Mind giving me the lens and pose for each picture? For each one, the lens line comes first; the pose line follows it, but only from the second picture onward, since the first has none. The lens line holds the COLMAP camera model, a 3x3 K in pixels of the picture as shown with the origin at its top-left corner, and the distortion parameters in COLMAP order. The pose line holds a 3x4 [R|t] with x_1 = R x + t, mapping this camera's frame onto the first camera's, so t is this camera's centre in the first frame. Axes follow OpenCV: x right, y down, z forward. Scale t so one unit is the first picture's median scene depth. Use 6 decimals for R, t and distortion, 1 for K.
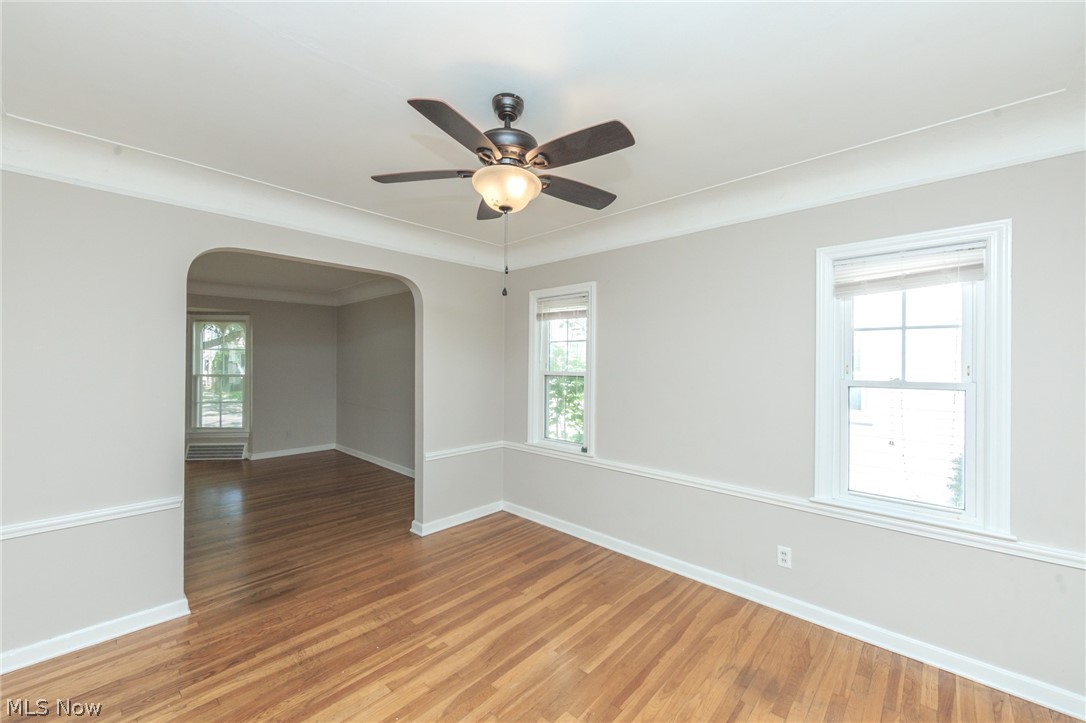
lens RADIAL K [[422.6, 0, 549.0], [0, 422.6, 363.3], [0, 0, 1]] dist [-0.001026, -0.000164]
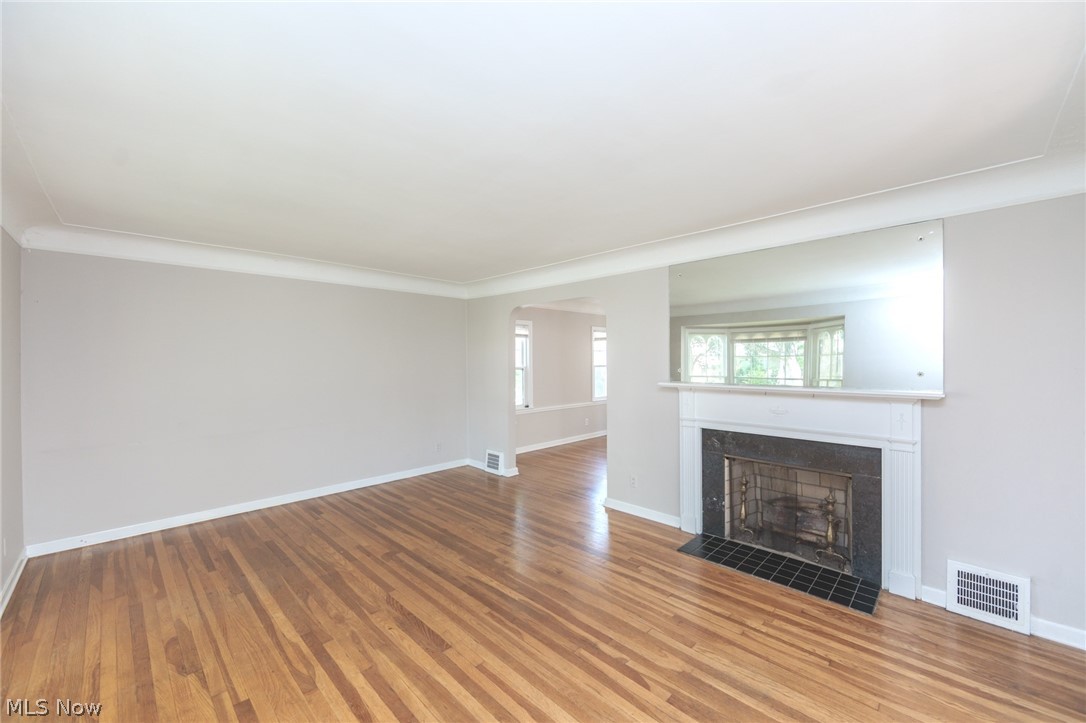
lens RADIAL K [[422.6, 0, 549.0], [0, 422.6, 363.3], [0, 0, 1]] dist [-0.001026, -0.000164]
pose [[0.039374, -0.023004, 0.998960, -2.461405], [0.000409, 0.999735, 0.023006, -0.048848], [-0.999224, -0.000498, 0.039373, 1.100582]]
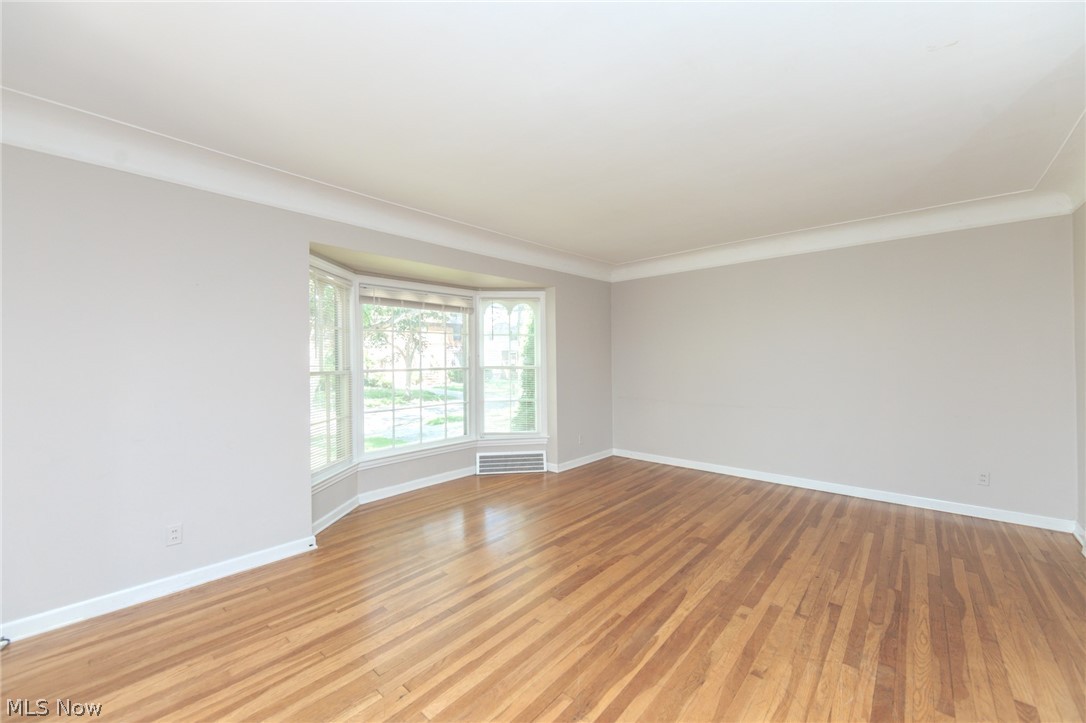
lens RADIAL K [[426.9, 0, 544.1], [0, 426.9, 361.9], [0, 0, 1]] dist [0.000465, -0.000113]
pose [[0.999728, -0.023307, -0.000739, -1.673753], [0.023313, 0.999684, 0.009401, 0.028819], [0.000519, -0.009416, 0.999956, 0.454059]]
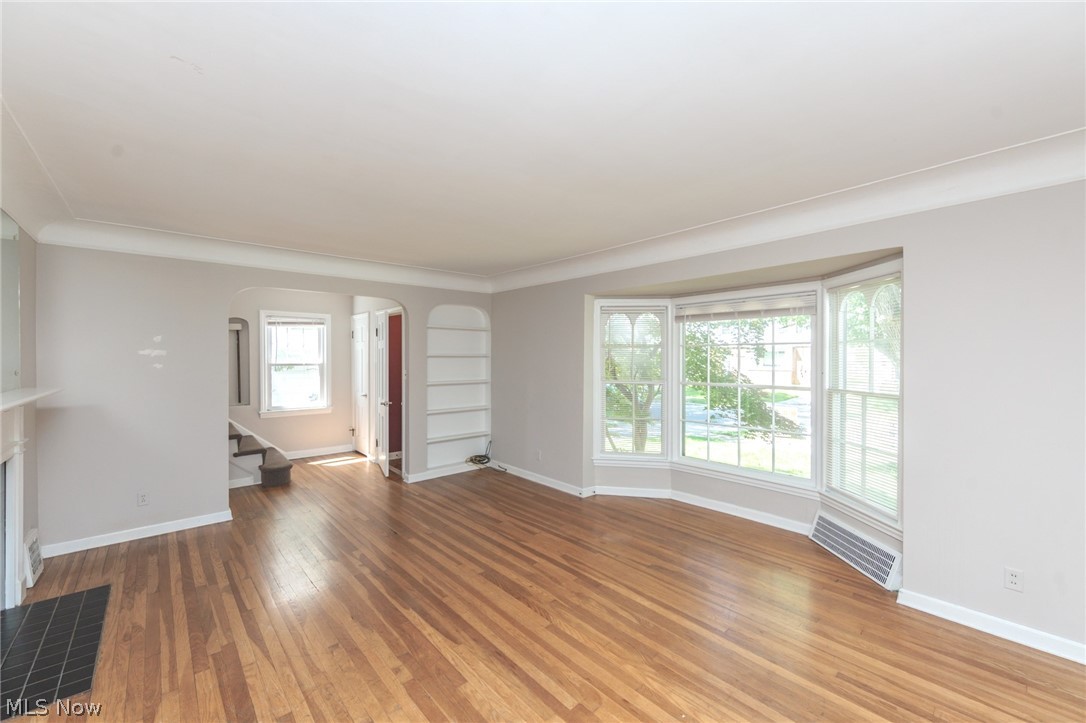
lens RADIAL K [[426.9, 0, 544.1], [0, 426.9, 361.9], [0, 0, 1]] dist [0.000465, -0.000113]
pose [[-0.110082, -0.005121, -0.993909, -0.570523], [0.003511, 0.999978, -0.005541, -0.015406], [0.993916, -0.004099, -0.110061, 1.615910]]
